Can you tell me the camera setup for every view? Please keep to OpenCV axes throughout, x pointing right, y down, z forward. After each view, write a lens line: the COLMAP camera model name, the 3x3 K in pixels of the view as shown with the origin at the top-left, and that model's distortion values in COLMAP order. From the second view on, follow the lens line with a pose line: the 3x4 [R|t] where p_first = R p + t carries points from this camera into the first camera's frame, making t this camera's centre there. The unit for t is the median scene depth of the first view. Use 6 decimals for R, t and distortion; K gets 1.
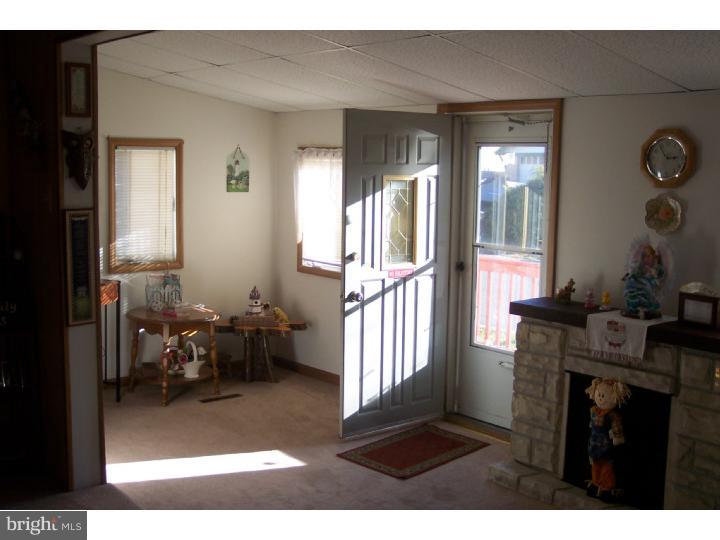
lens RADIAL K [[827.0, 0, 361.8], [0, 827.0, 266.4], [0, 0, 1]] dist [-0.161312, 0.312741]
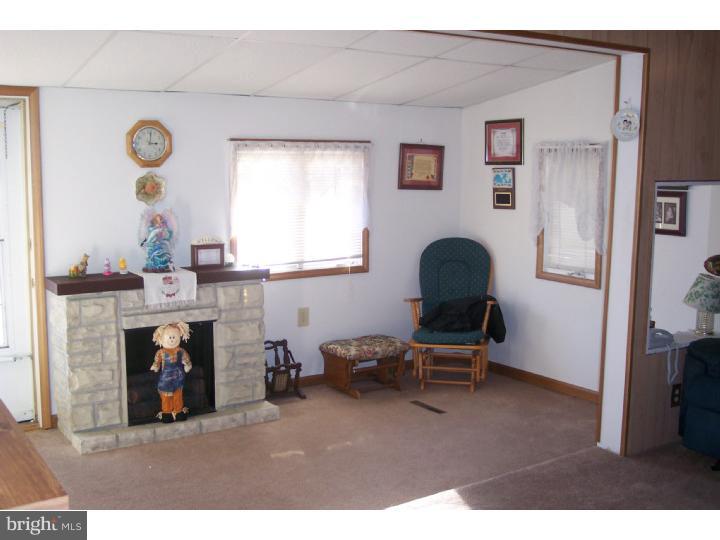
lens RADIAL K [[827.0, 0, 361.8], [0, 827.0, 266.4], [0, 0, 1]] dist [-0.161312, 0.312741]
pose [[0.118190, -0.150049, 0.981589, -0.799901], [0.117571, 0.983678, 0.136213, -0.075642], [-0.986006, 0.099308, 0.133903, 0.497324]]
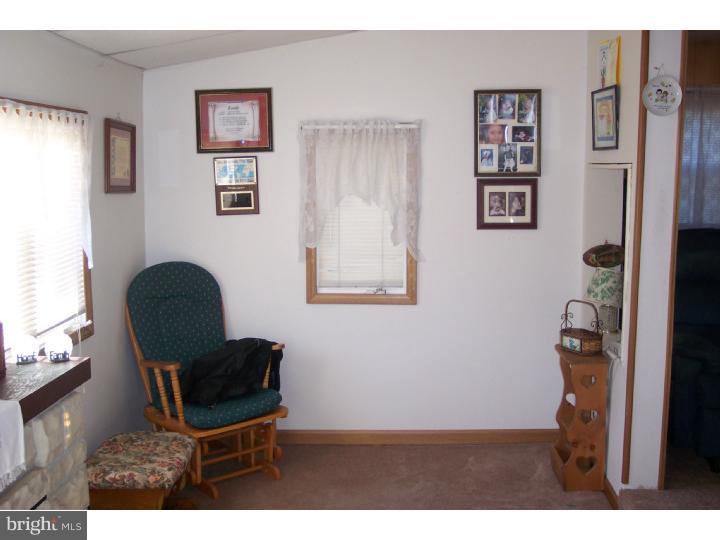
lens RADIAL K [[827.0, 0, 361.8], [0, 827.0, 266.4], [0, 0, 1]] dist [-0.161312, 0.312741]
pose [[-0.742338, -0.101923, 0.662228, -0.145714], [0.066731, 0.972202, 0.224433, -0.106441], [-0.666694, 0.210796, -0.714901, 1.076636]]
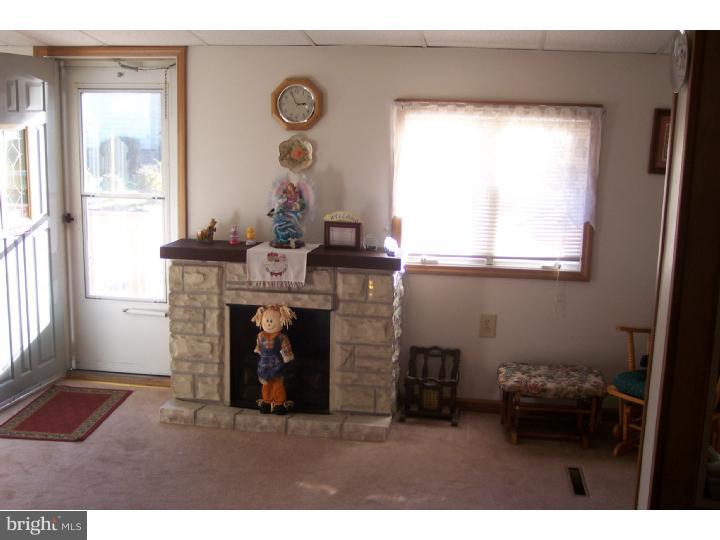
lens RADIAL K [[827.0, 0, 361.8], [0, 827.0, 266.4], [0, 0, 1]] dist [-0.161312, 0.312741]
pose [[0.763967, -0.116472, 0.634657, -0.285048], [0.073531, 0.992881, 0.093700, -0.009660], [-0.641052, -0.024917, 0.767093, 0.060823]]
